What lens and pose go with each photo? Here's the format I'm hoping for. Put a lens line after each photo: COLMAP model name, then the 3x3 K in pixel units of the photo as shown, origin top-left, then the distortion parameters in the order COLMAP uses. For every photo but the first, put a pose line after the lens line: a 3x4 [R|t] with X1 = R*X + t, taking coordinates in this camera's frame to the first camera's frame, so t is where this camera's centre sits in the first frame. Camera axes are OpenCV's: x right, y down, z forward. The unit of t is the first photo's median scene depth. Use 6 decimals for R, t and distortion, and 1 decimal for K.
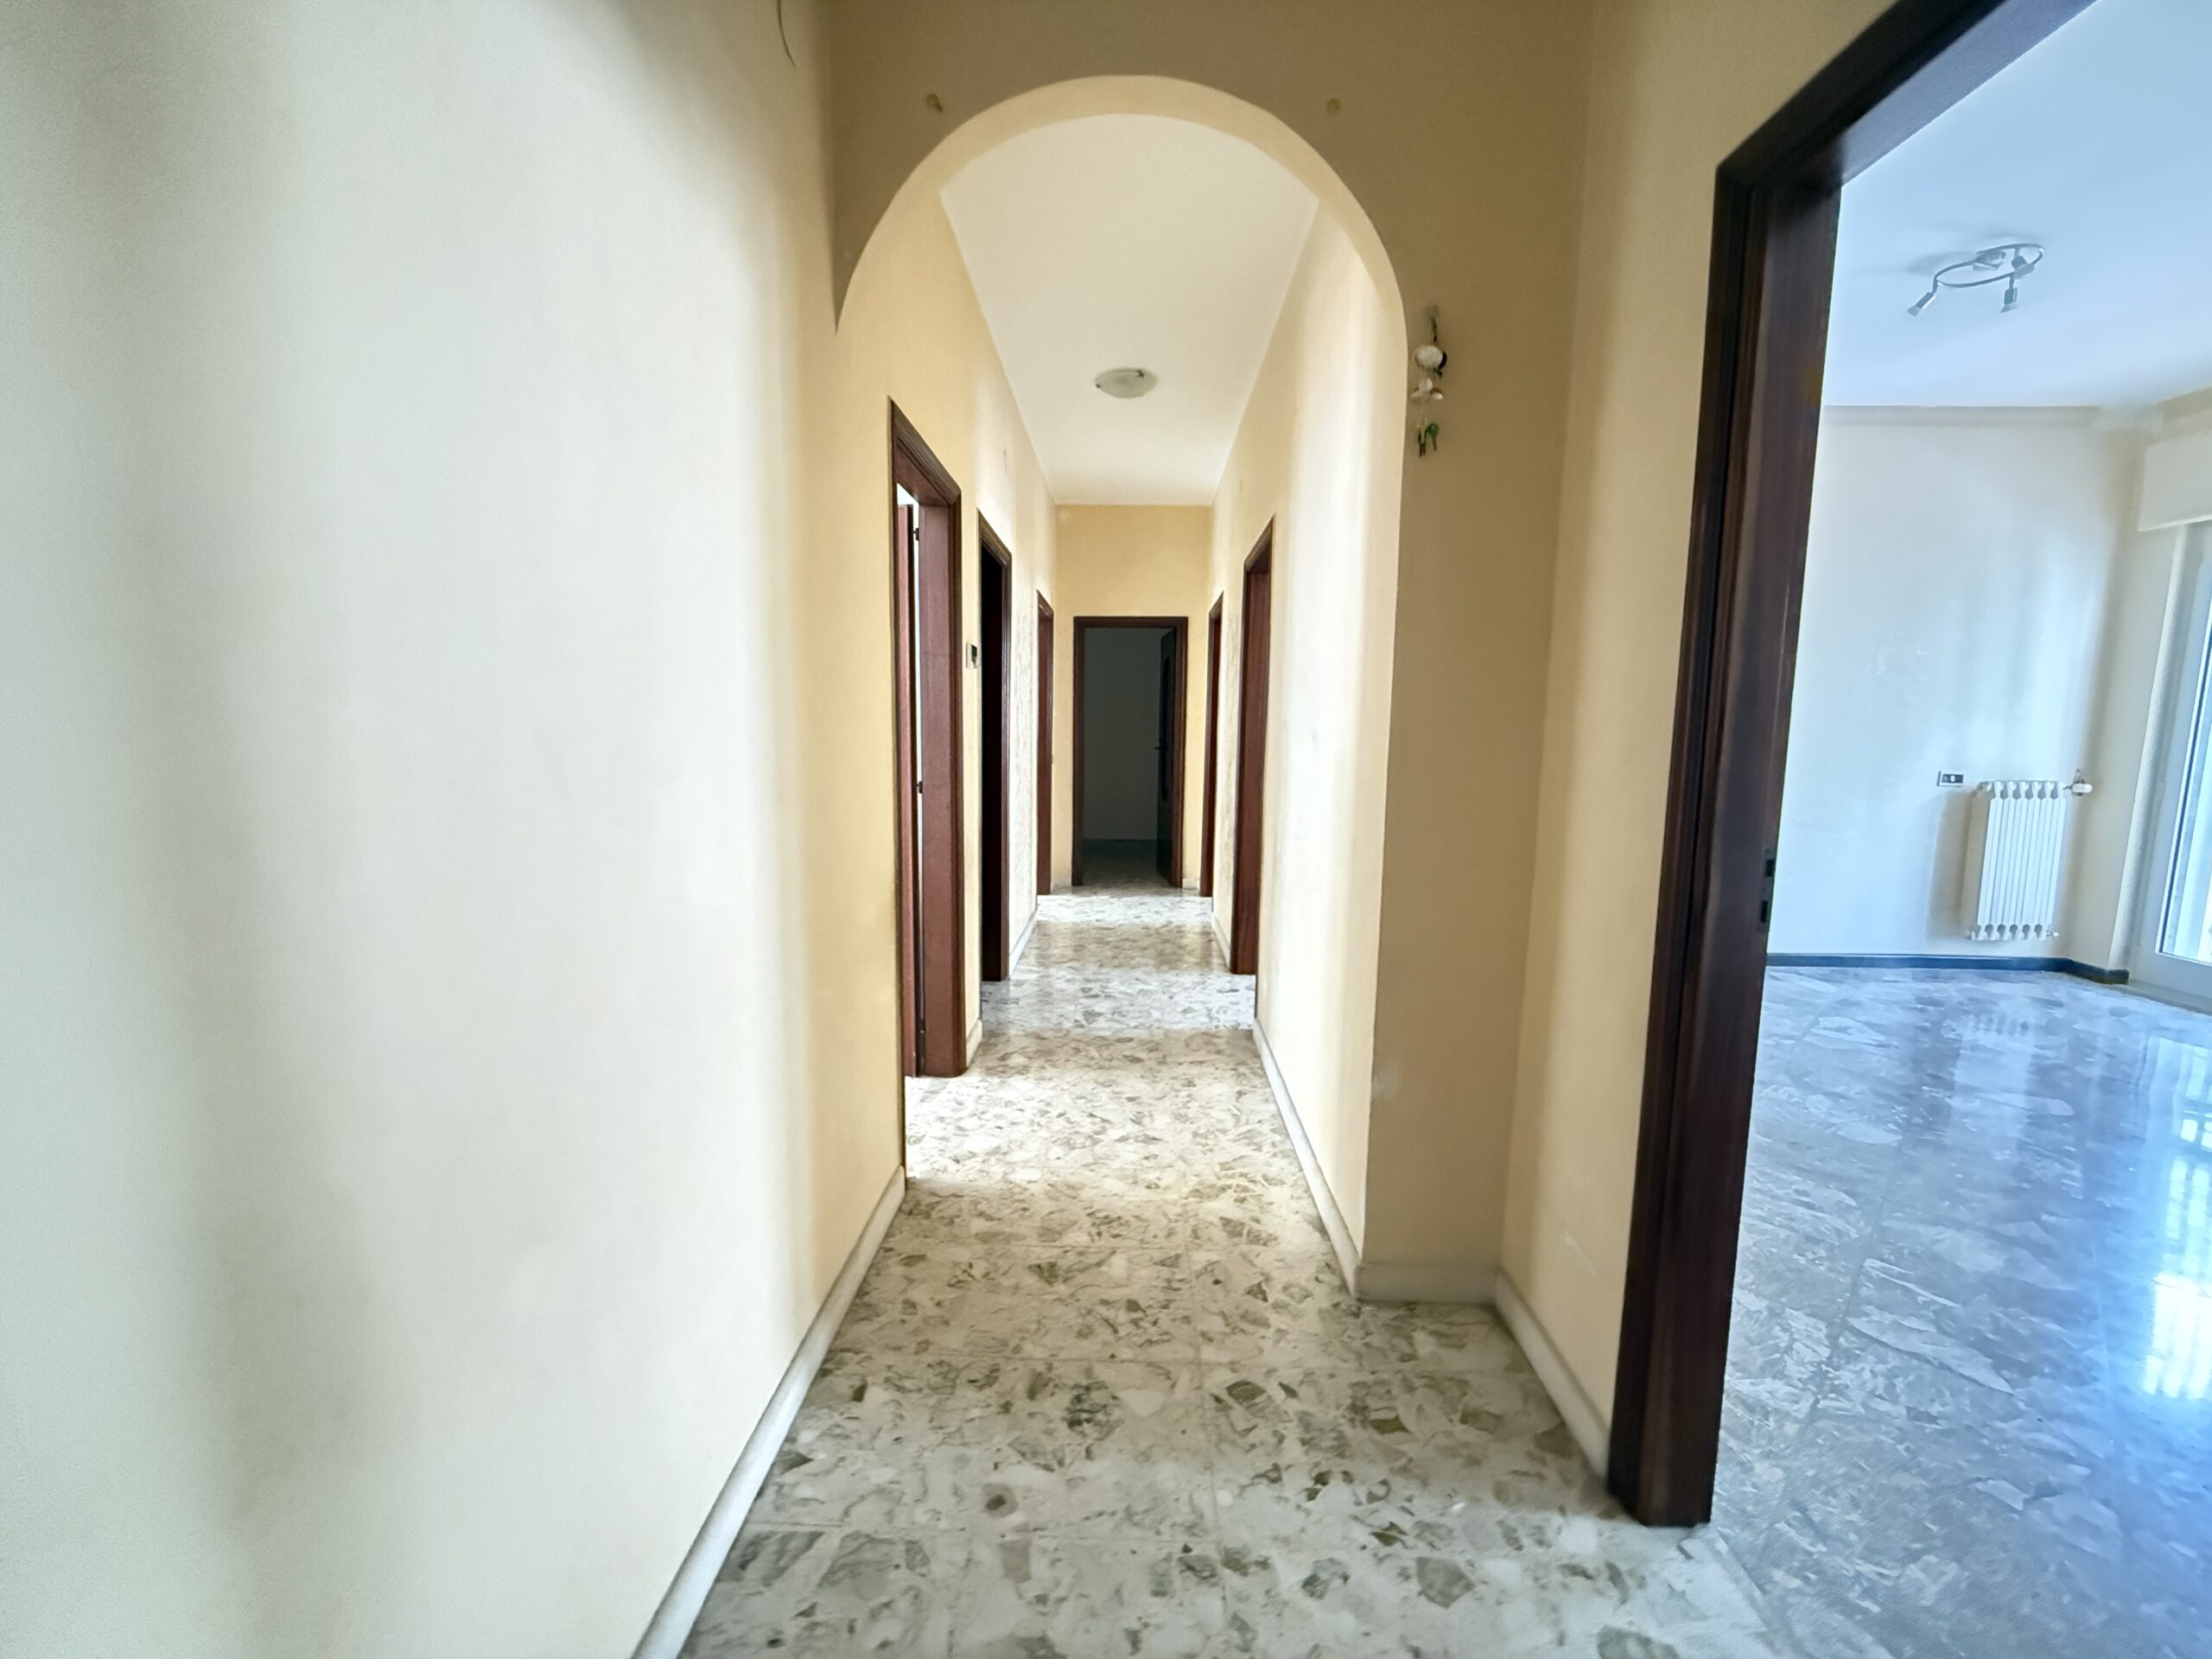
lens RADIAL K [[877.1, 0, 1099.1], [0, 877.1, 825.4], [0, 0, 1]] dist [-0.000624, 0.000079]
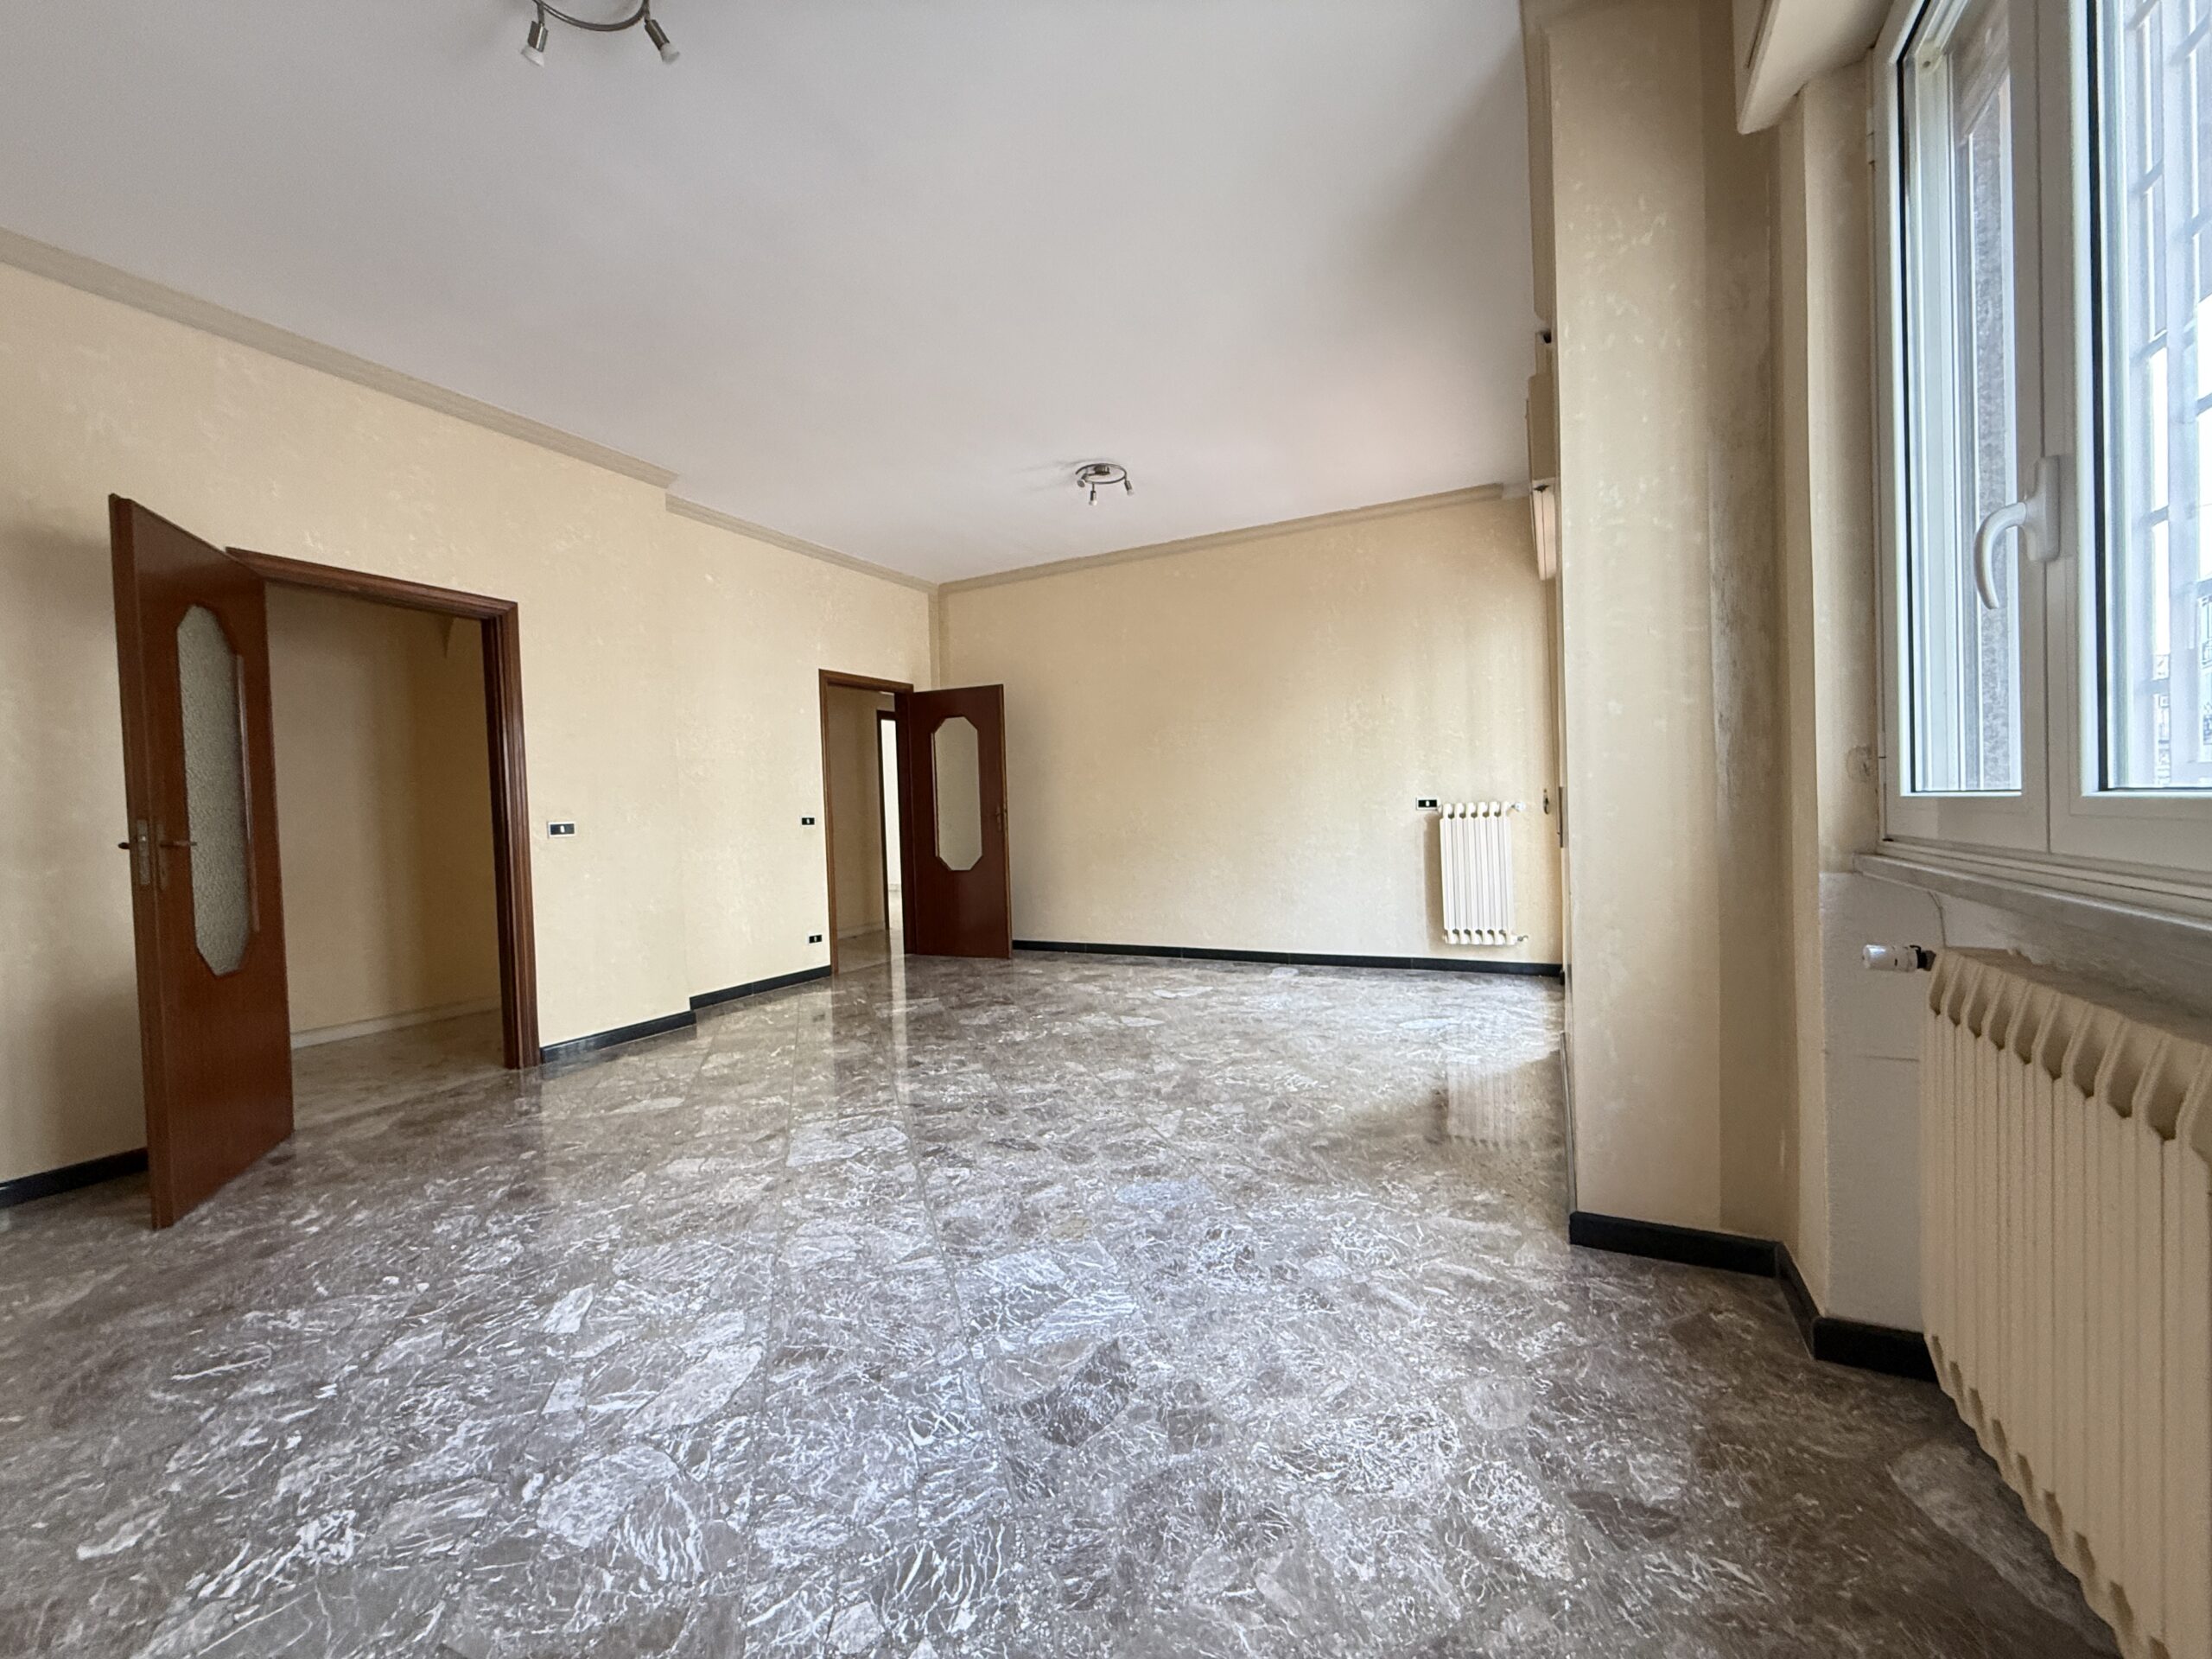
lens RADIAL K [[877.1, 0, 1099.1], [0, 877.1, 825.4], [0, 0, 1]] dist [-0.000624, 0.000079]
pose [[0.904578, -0.036342, -0.424756, 1.720472], [-0.003838, 0.995625, -0.093360, 0.138520], [0.426291, 0.086082, 0.900481, -0.371877]]
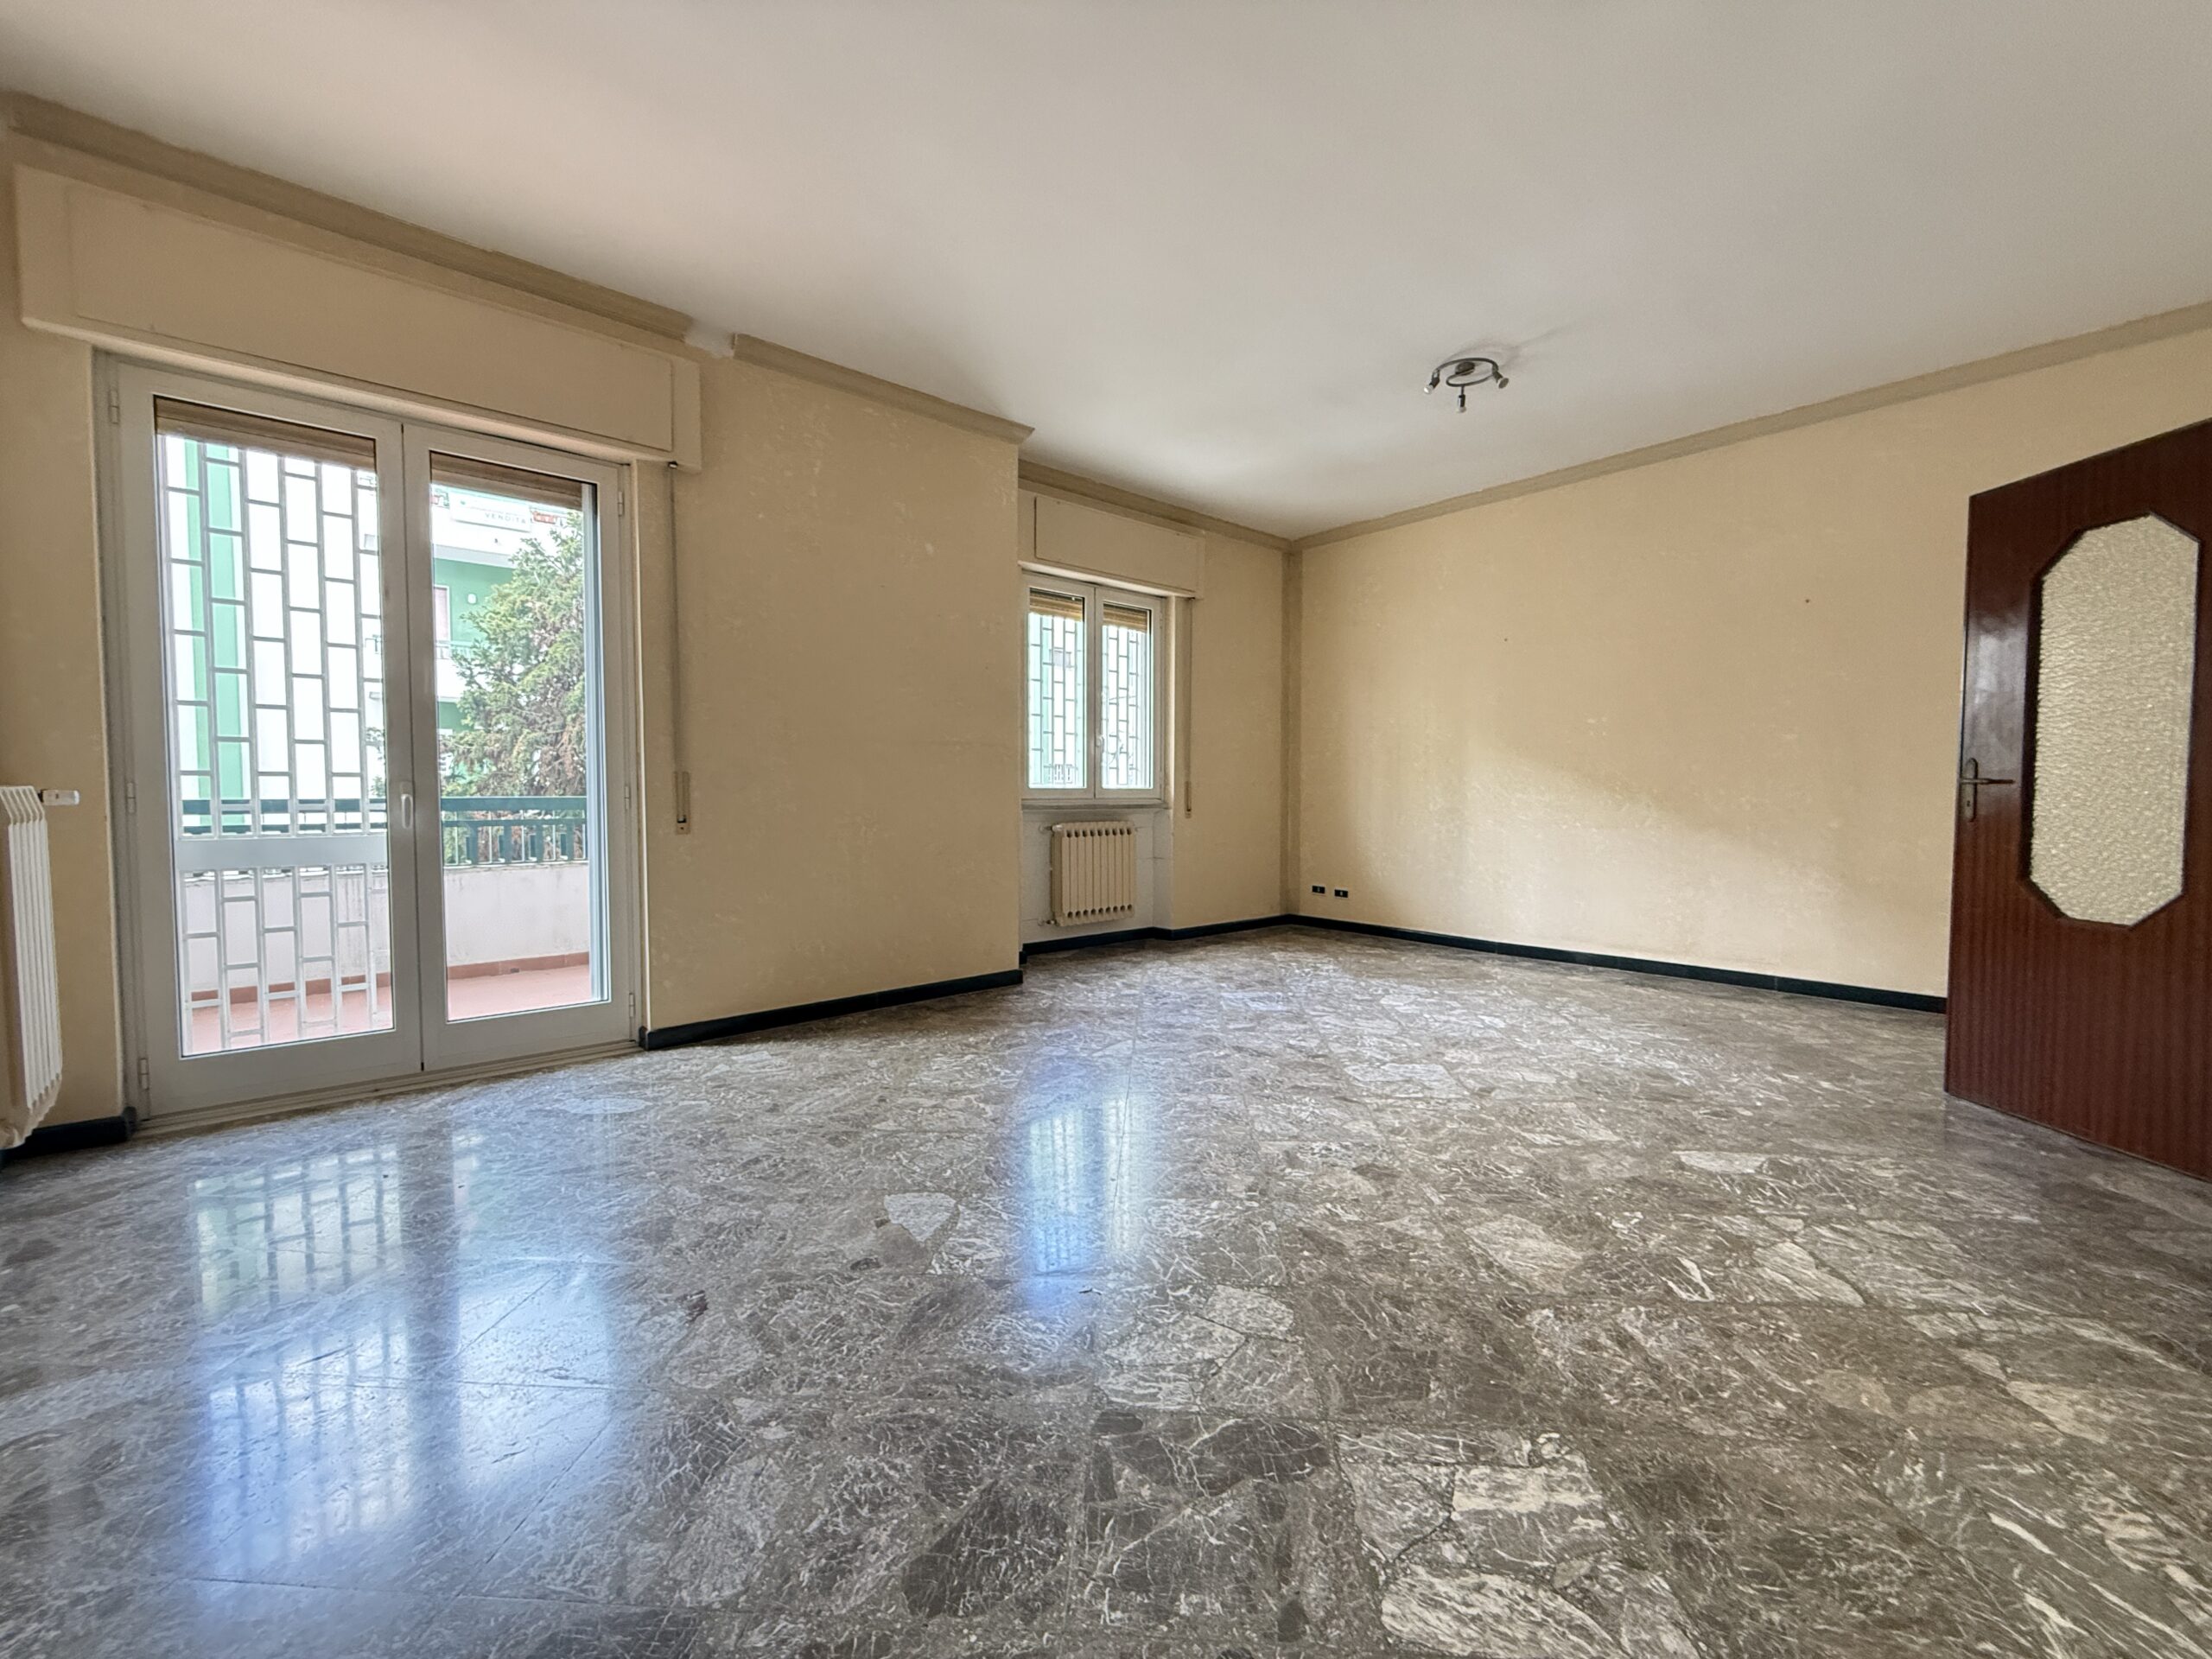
lens RADIAL K [[881.1, 0, 1101.4], [0, 881.1, 827.9], [0, 0, 1]] dist [0.001182, 0.000292]
pose [[-0.682382, -0.044335, 0.729650, 0.491472], [0.075630, 0.988520, 0.130795, -0.070929], [-0.727073, 0.144436, -0.671195, 1.397327]]
